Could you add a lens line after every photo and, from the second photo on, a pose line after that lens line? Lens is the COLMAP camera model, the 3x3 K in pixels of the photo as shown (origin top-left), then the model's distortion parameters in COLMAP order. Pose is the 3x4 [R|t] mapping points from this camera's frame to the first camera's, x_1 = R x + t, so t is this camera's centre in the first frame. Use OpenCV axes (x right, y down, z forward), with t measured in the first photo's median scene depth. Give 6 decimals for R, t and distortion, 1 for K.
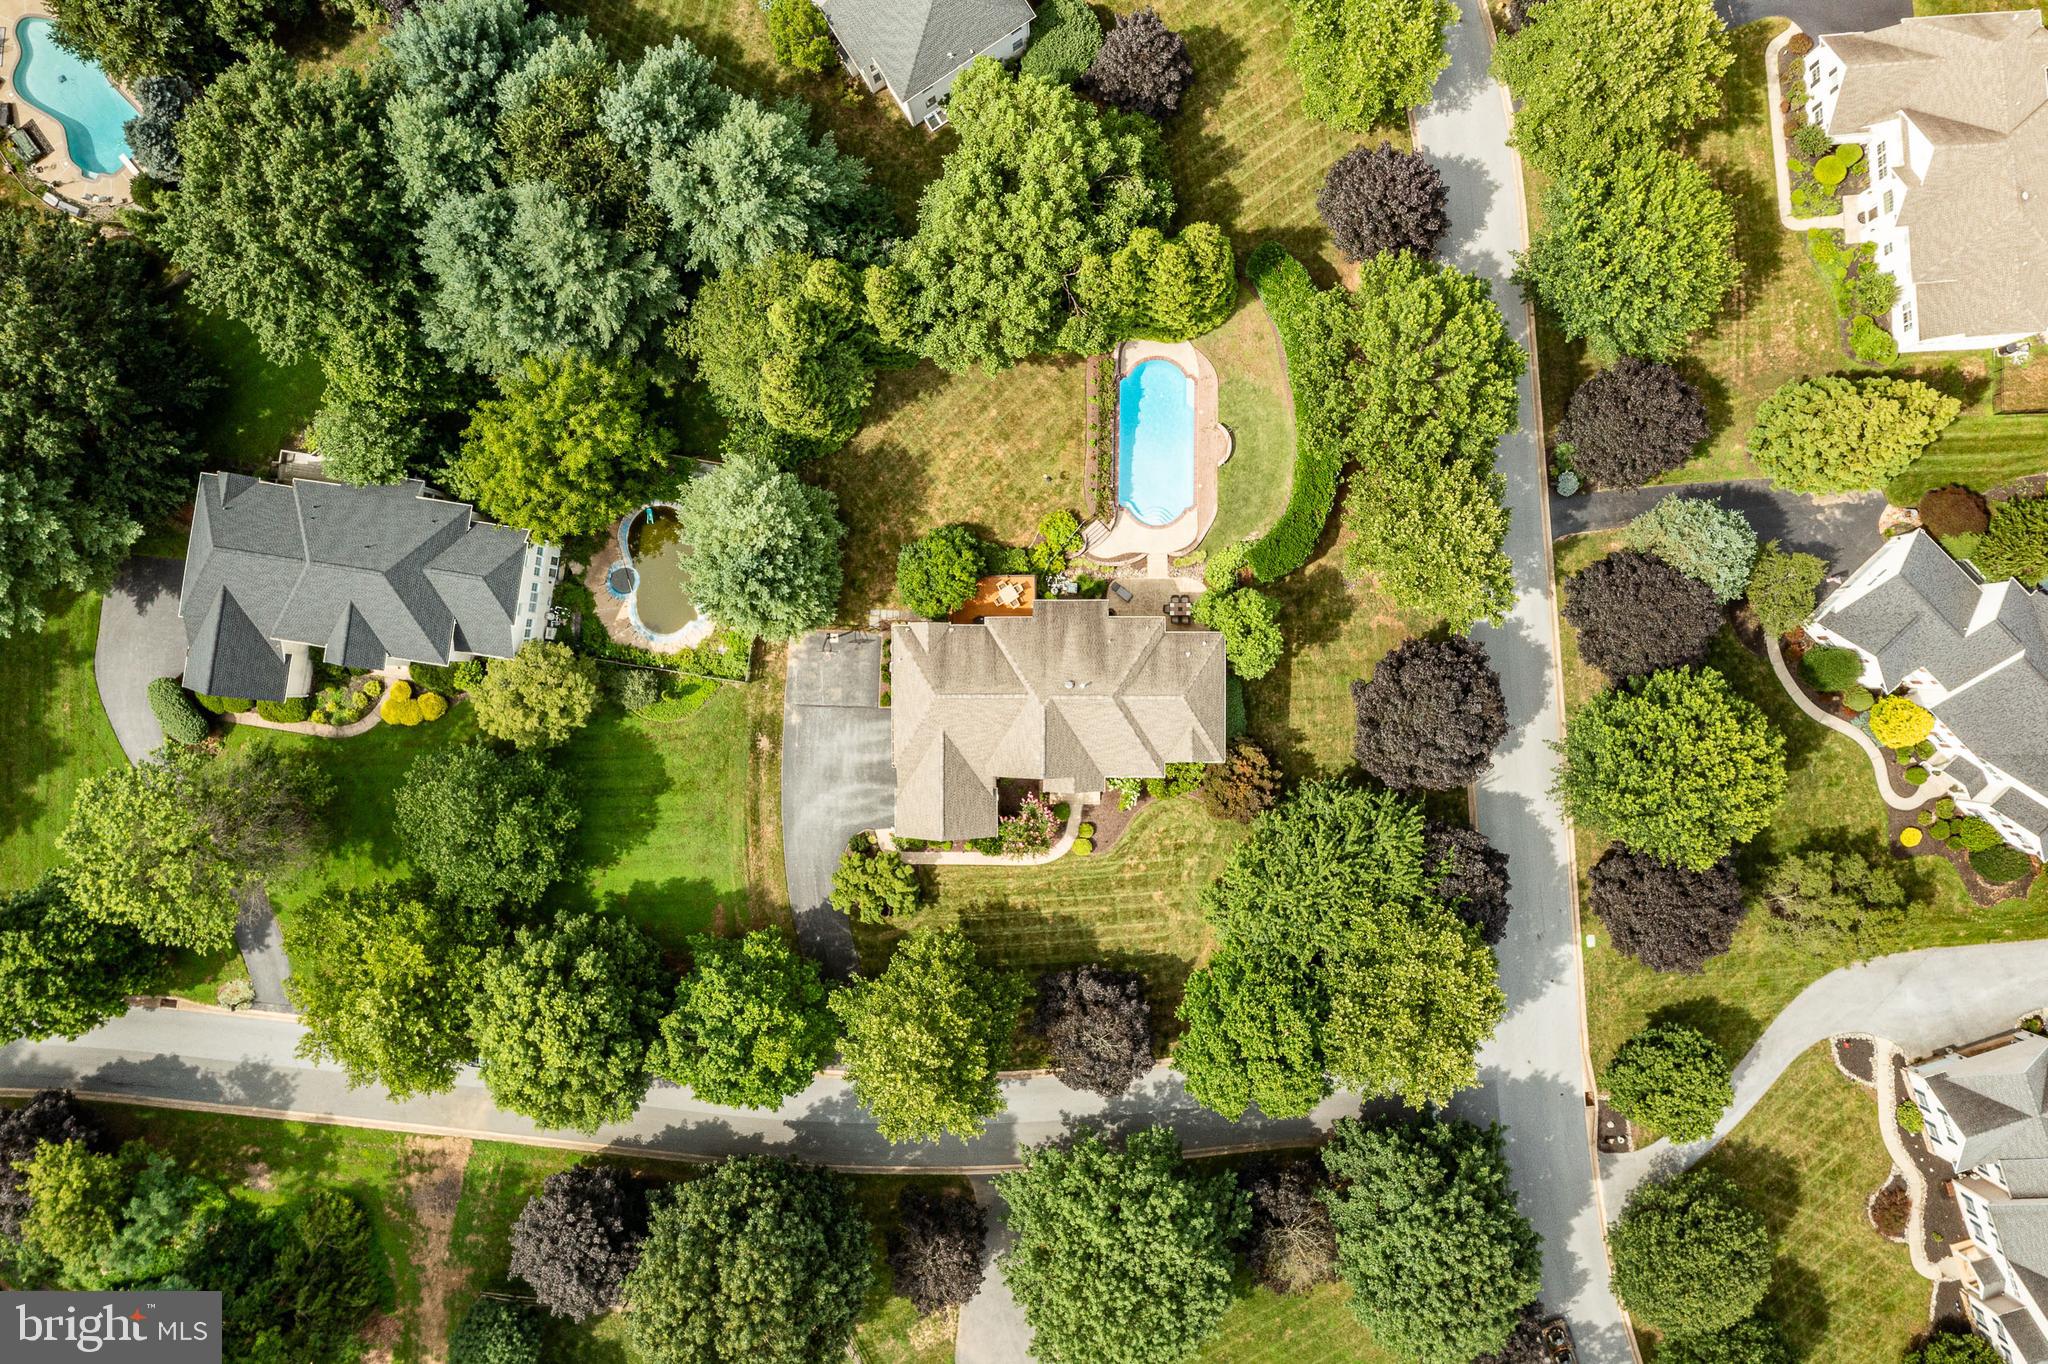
lens RADIAL K [[1617.3, 0, 1017.6], [0, 1617.3, 662.1], [0, 0, 1]] dist [0.017743, 0.008923]
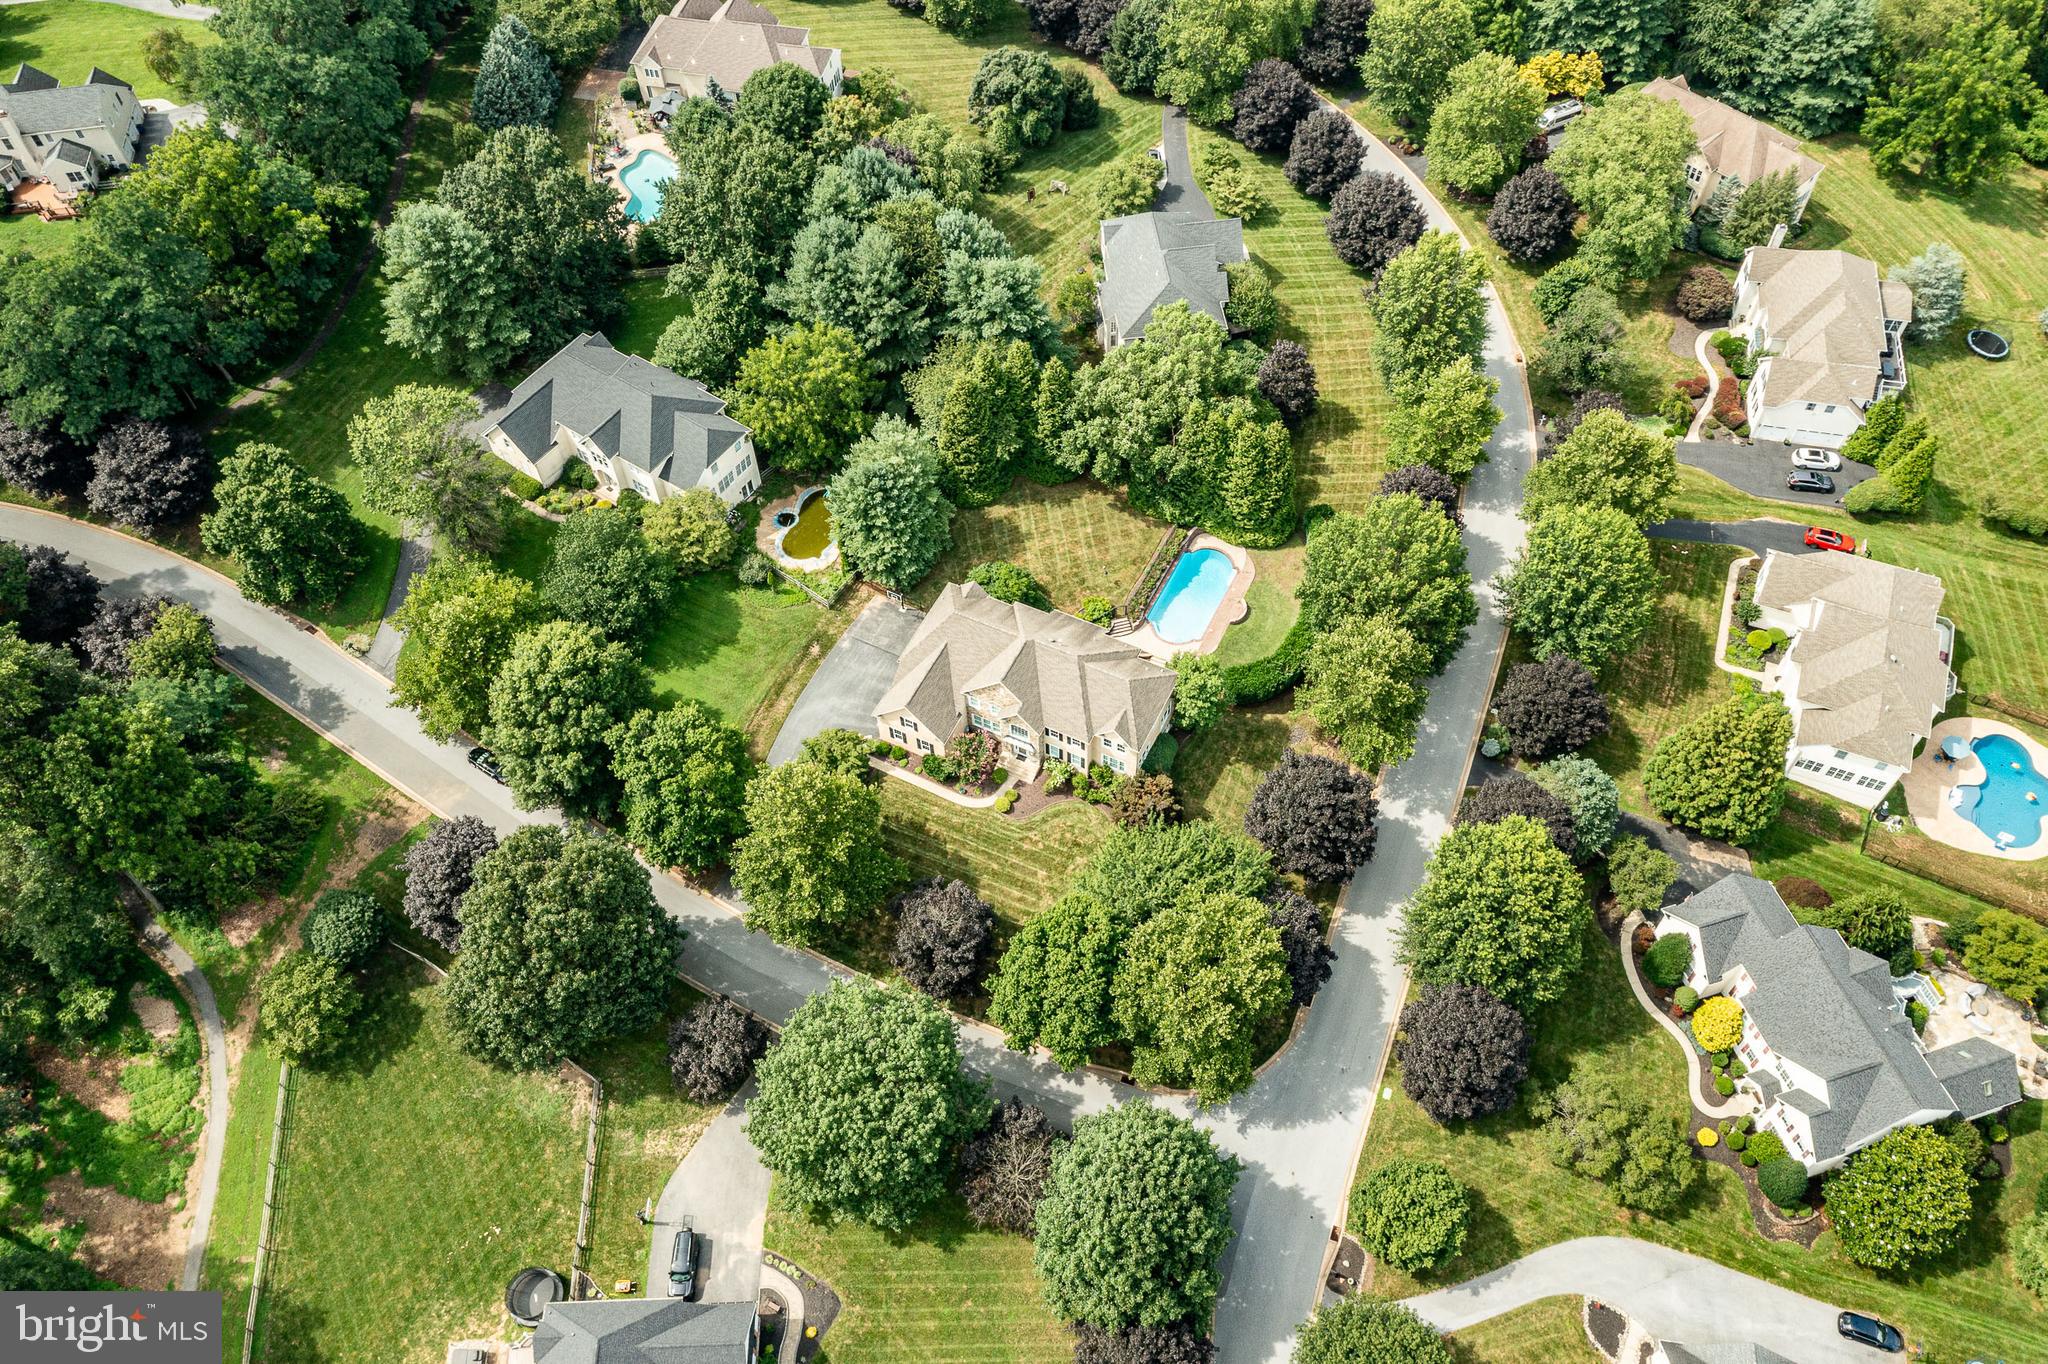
lens RADIAL K [[1587.3, 0, 1013.6], [0, 1587.3, 683.2], [0, 0, 1]] dist [0.010451, 0.004246]
pose [[0.895404, 0.371515, -0.245413, 0.294829], [-0.445240, 0.742767, -0.500058, 0.615708], [-0.003494, 0.557022, 0.830491, -0.020271]]
